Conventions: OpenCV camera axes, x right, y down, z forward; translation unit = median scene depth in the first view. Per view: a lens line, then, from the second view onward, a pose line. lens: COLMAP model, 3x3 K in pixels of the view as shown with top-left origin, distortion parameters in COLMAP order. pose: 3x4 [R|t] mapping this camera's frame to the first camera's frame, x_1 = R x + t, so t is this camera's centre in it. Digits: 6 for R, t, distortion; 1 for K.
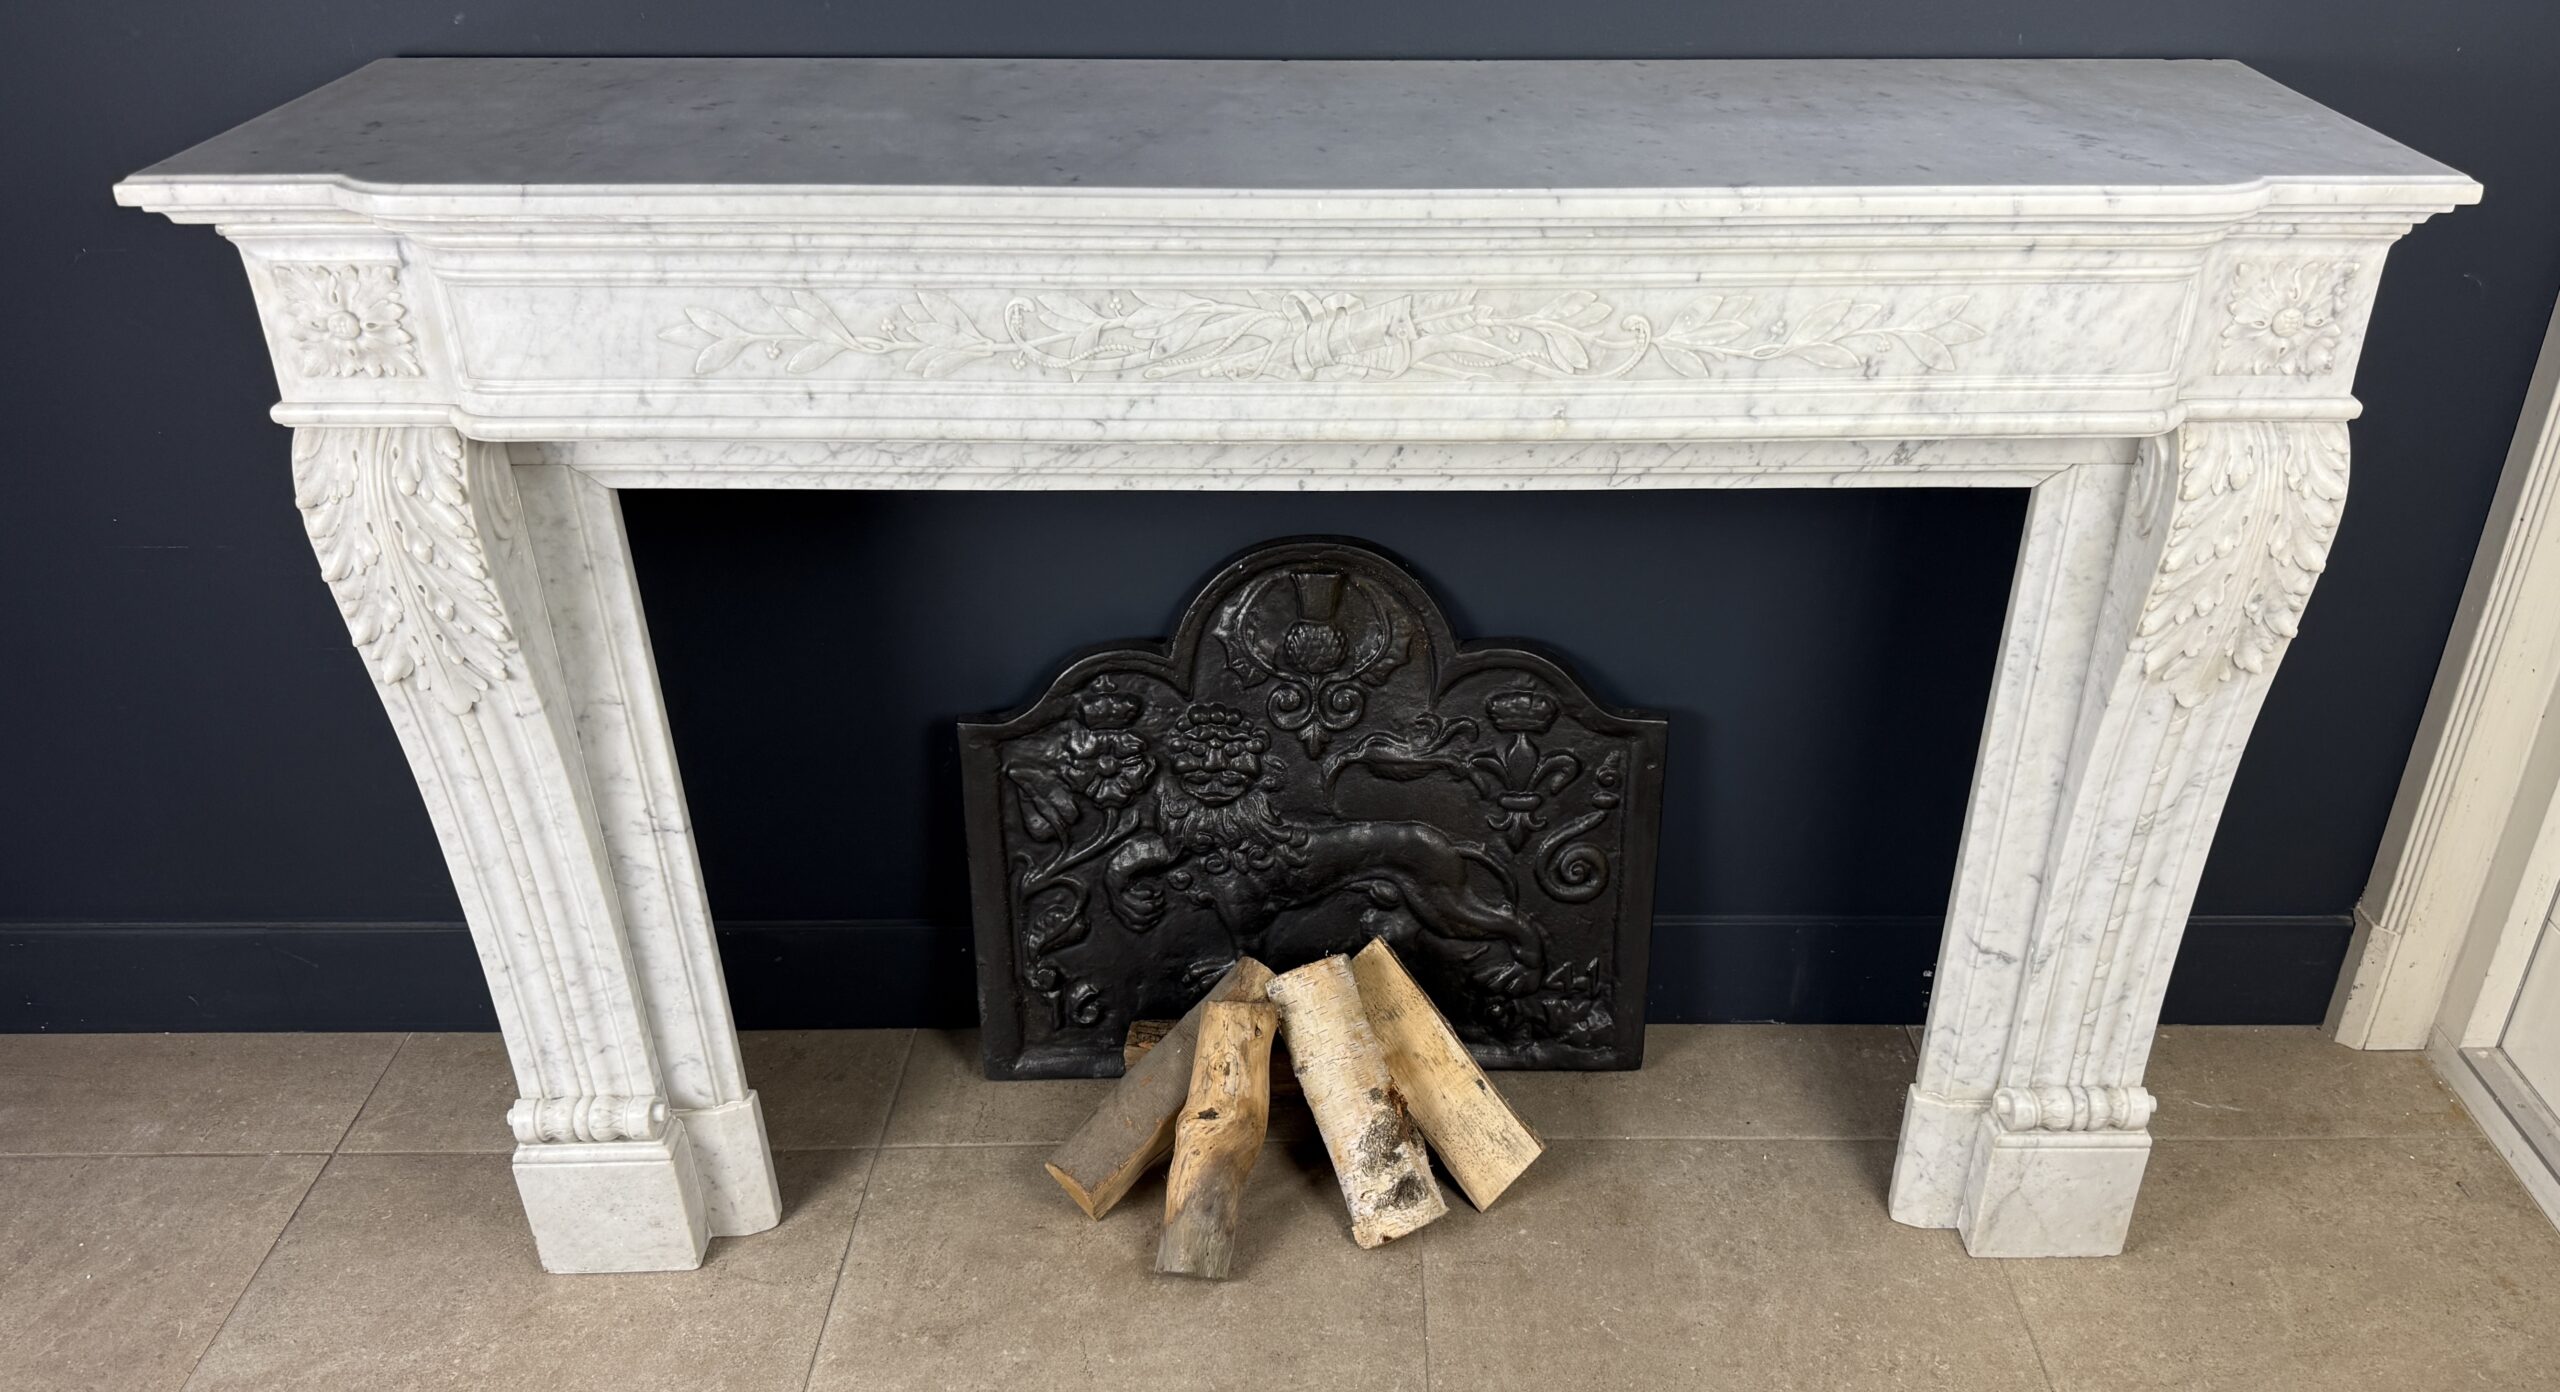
lens RADIAL K [[1936.2, 0, 1359.1], [0, 1936.2, 776.2], [0, 0, 1]] dist [0.153966, -0.353789]
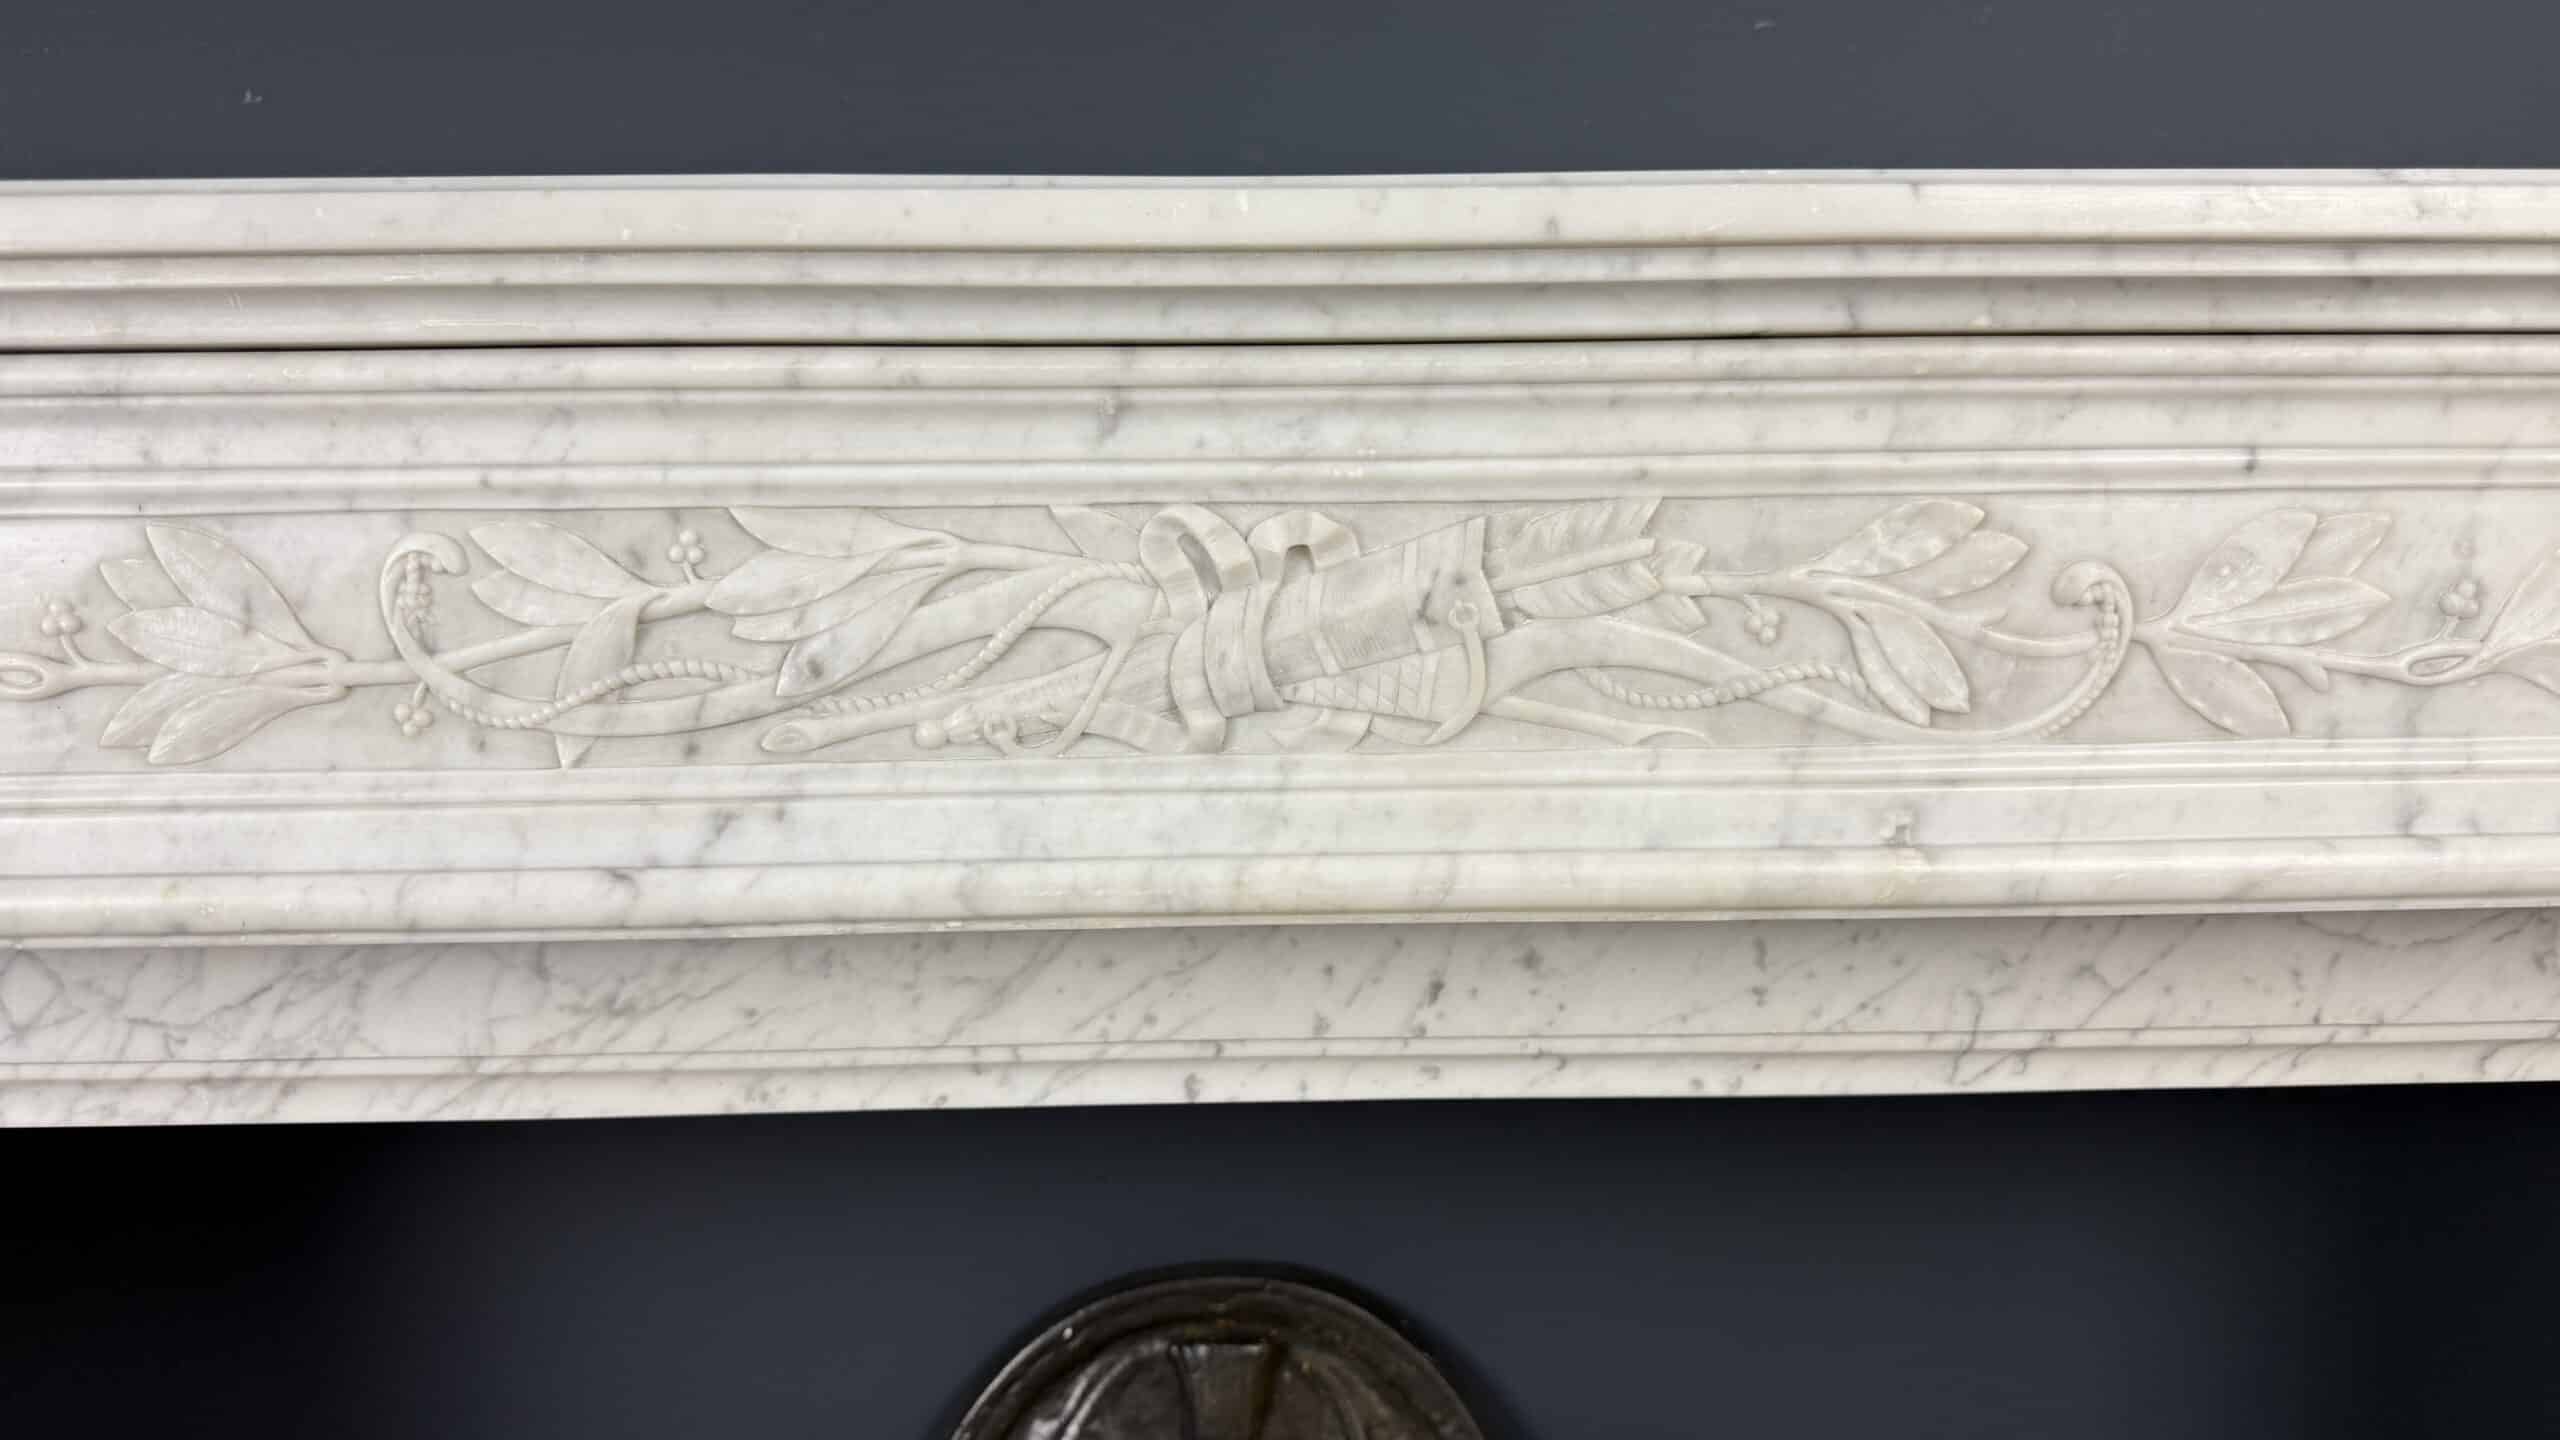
lens RADIAL K [[1850.7, 0, 1271.1], [0, 1850.7, 704.8], [0, 0, 1]] dist [0.071648, -0.148468]
pose [[0.999773, -0.014280, 0.015811, -0.018512], [0.019770, 0.898463, -0.438605, -0.053632], [-0.007942, 0.438818, 0.898541, 0.632139]]
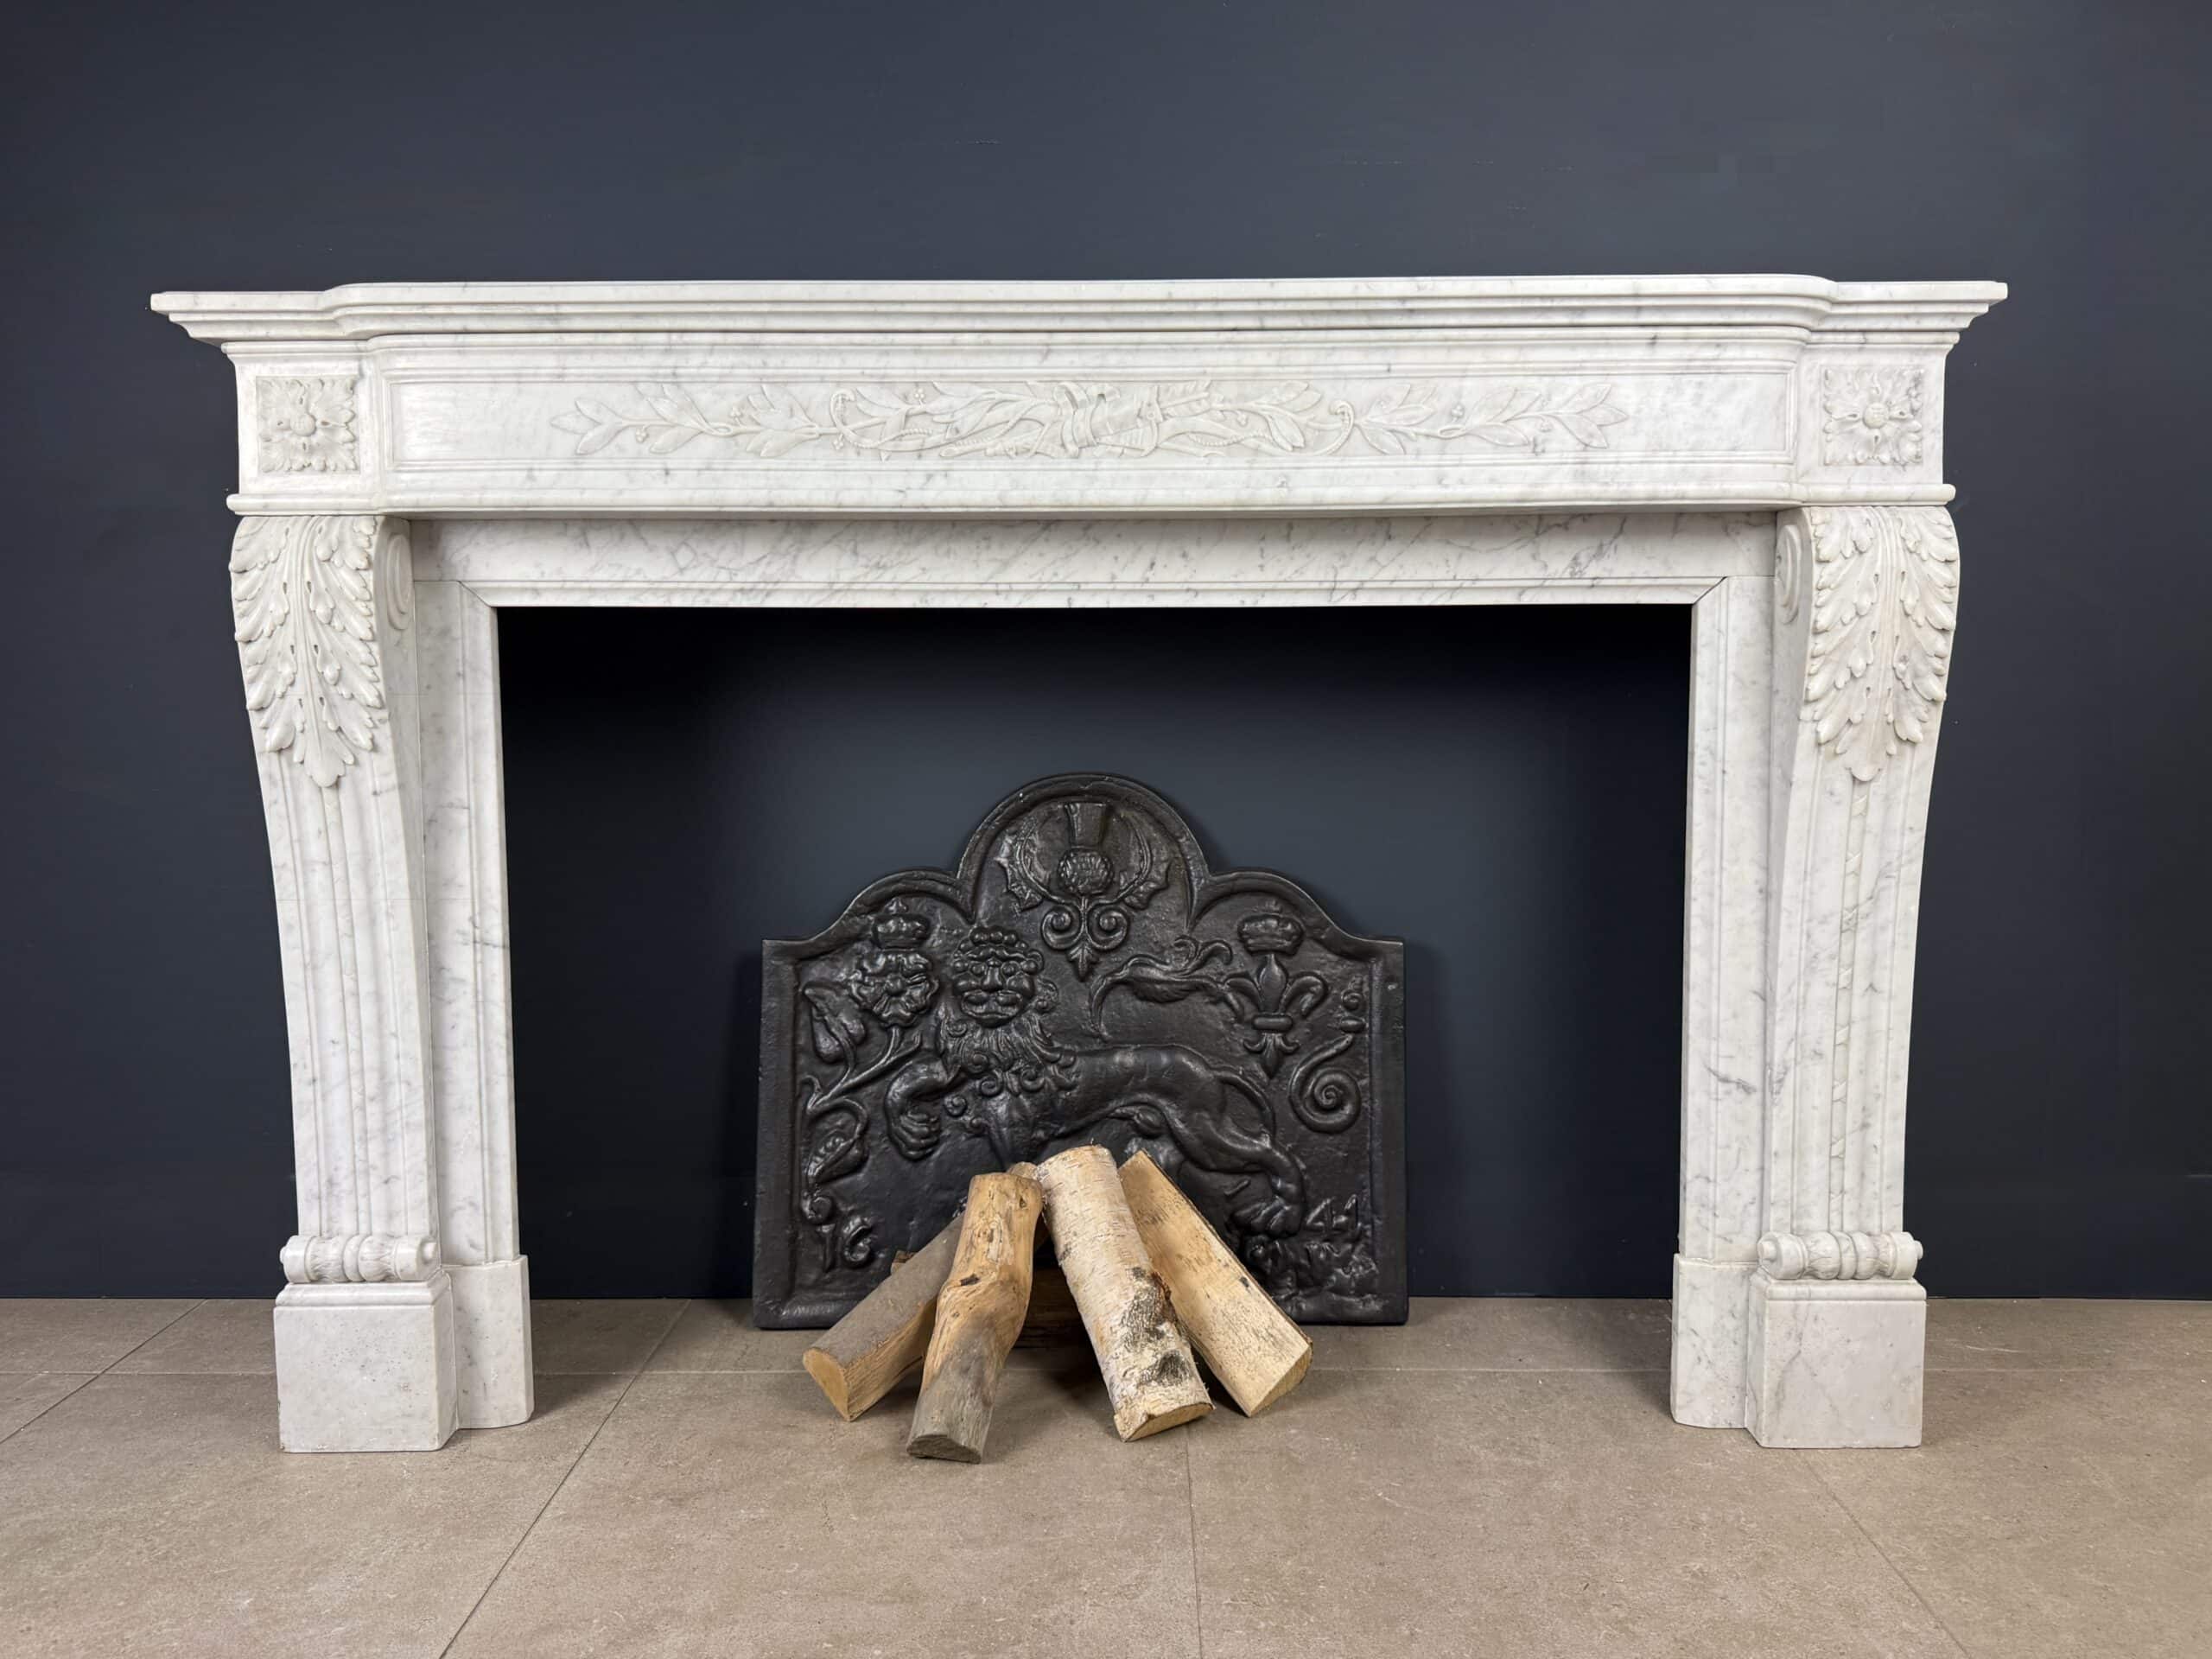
lens RADIAL K [[1599.6, 0, 1108.3], [0, 1599.6, 778.5], [0, 0, 1]] dist [0.137499, -0.323091]
pose [[0.999742, -0.003553, -0.022421, 0.015740], [-0.007192, 0.887215, -0.461300, 0.406545], [0.021531, 0.461343, 0.886961, 0.186042]]
